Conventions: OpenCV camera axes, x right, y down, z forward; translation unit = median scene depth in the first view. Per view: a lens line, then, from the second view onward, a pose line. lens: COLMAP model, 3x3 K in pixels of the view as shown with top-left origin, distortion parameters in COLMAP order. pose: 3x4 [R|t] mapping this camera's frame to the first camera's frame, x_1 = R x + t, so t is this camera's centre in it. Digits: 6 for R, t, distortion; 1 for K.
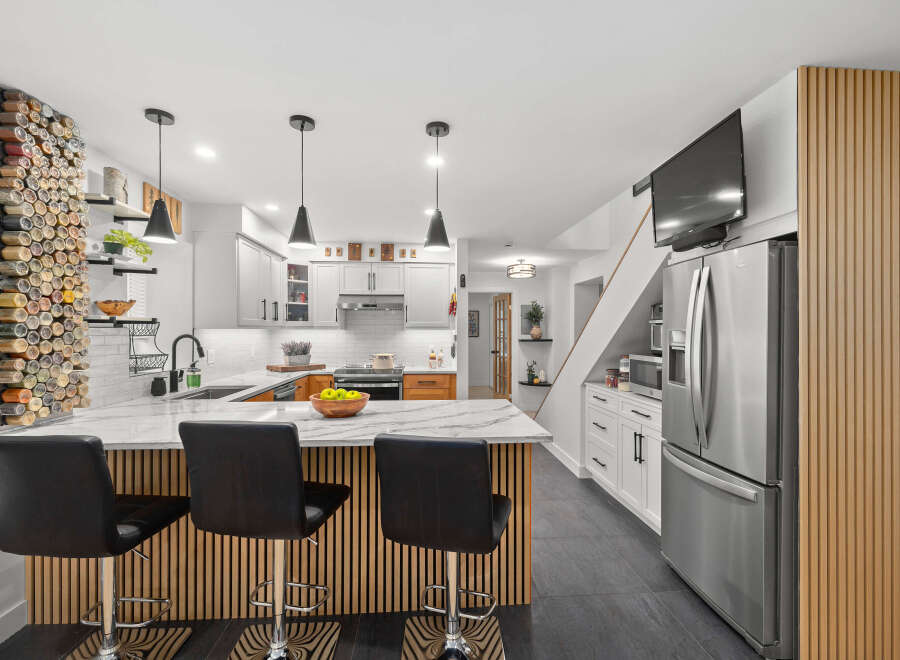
lens RADIAL K [[419.2, 0, 450.0], [0, 419.2, 330.0], [0, 0, 1]] dist [-0.000033, 0.000093]
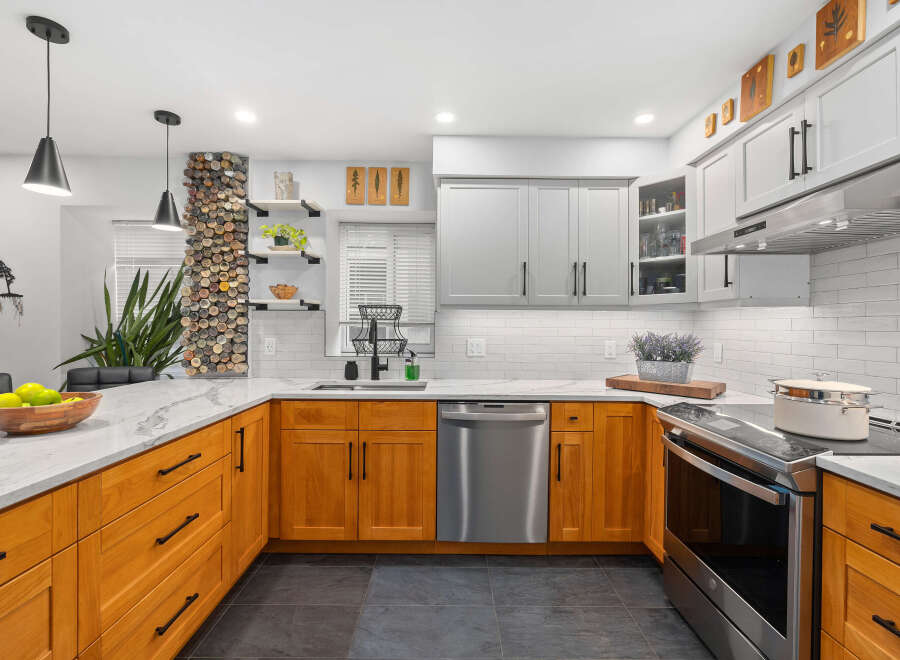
lens RADIAL K [[416.1, 0, 446.8], [0, 416.1, 323.4], [0, 0, 1]] dist [-0.003328, -0.000054]
pose [[-0.076437, -0.008815, -0.997035, 0.250756], [-0.004016, 0.999956, -0.008533, 0.032841], [0.997066, 0.003352, -0.076469, 1.285896]]
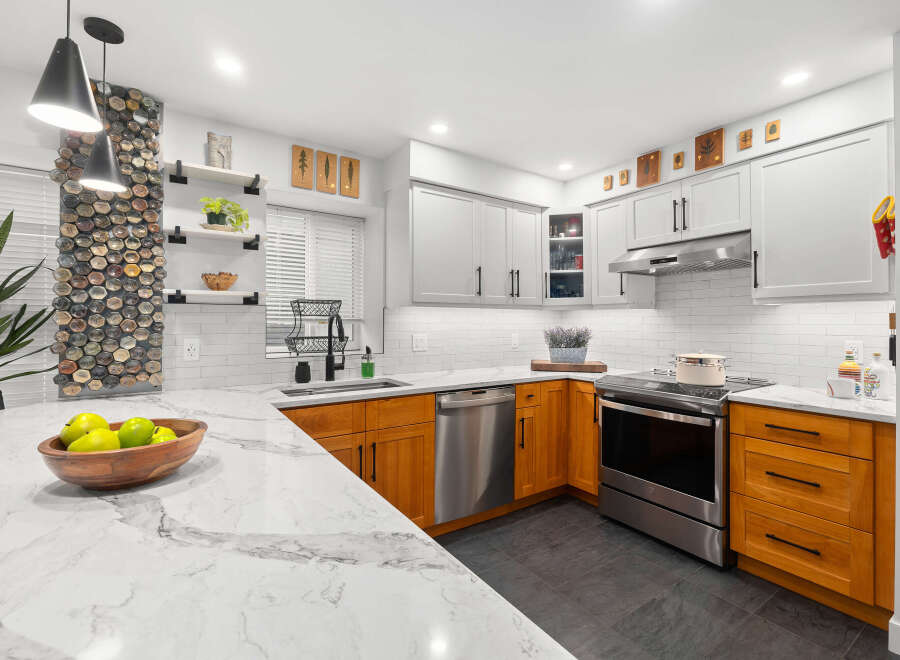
lens RADIAL K [[423.9, 0, 449.3], [0, 423.9, 315.2], [0, 0, 1]] dist [0.002050, 0.000125]
pose [[0.489978, -0.015158, -0.871603, 0.227581], [0.001516, 0.999862, -0.016536, 0.030641], [0.871734, 0.006781, 0.489933, 0.826811]]
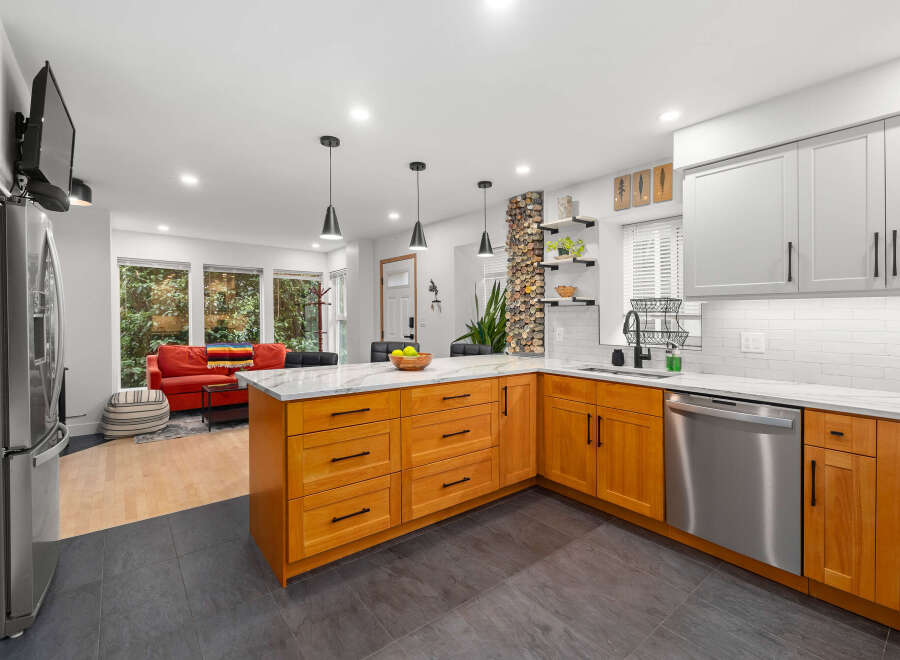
lens RADIAL K [[411.7, 0, 449.3], [0, 411.7, 315.3], [0, 0, 1]] dist [-0.002209, -0.000137]
pose [[-0.826549, -0.005485, -0.562838, 0.277262], [-0.001901, 0.999974, -0.006954, 0.032055], [0.562862, -0.004677, -0.826538, 1.633293]]
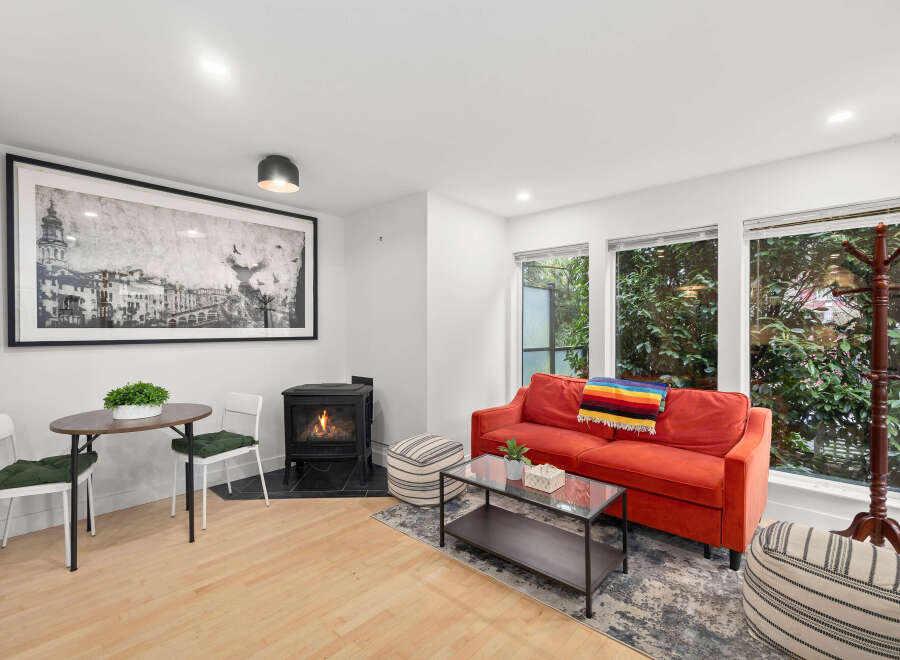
lens RADIAL K [[419.2, 0, 450.0], [0, 419.2, 330.0], [0, 0, 1]] dist [-0.000033, 0.000093]
pose [[-0.668638, -0.000781, 0.743588, -0.499090], [0.001074, 0.999997, 0.002016, 0.023487], [-0.743588, 0.002146, -0.668635, 0.381801]]
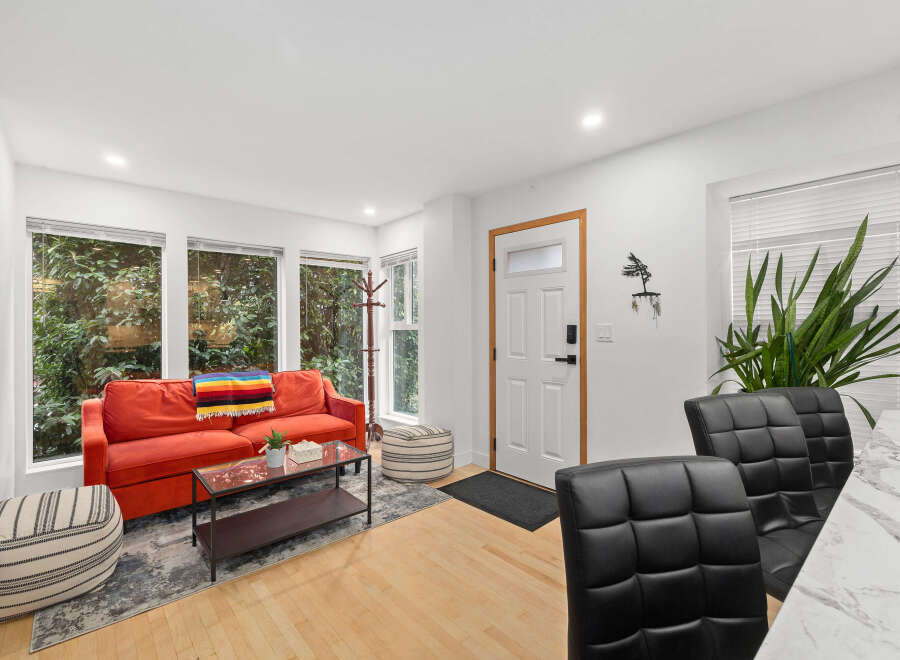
lens RADIAL K [[424.1, 0, 450.0], [0, 424.1, 314.4], [0, 0, 1]] dist [-0.013158, 0.000544]
pose [[-0.799016, -0.010263, -0.601222, 0.262444], [0.007316, 0.999614, -0.026785, 0.028445], [0.601265, -0.025800, -0.798633, 0.660872]]
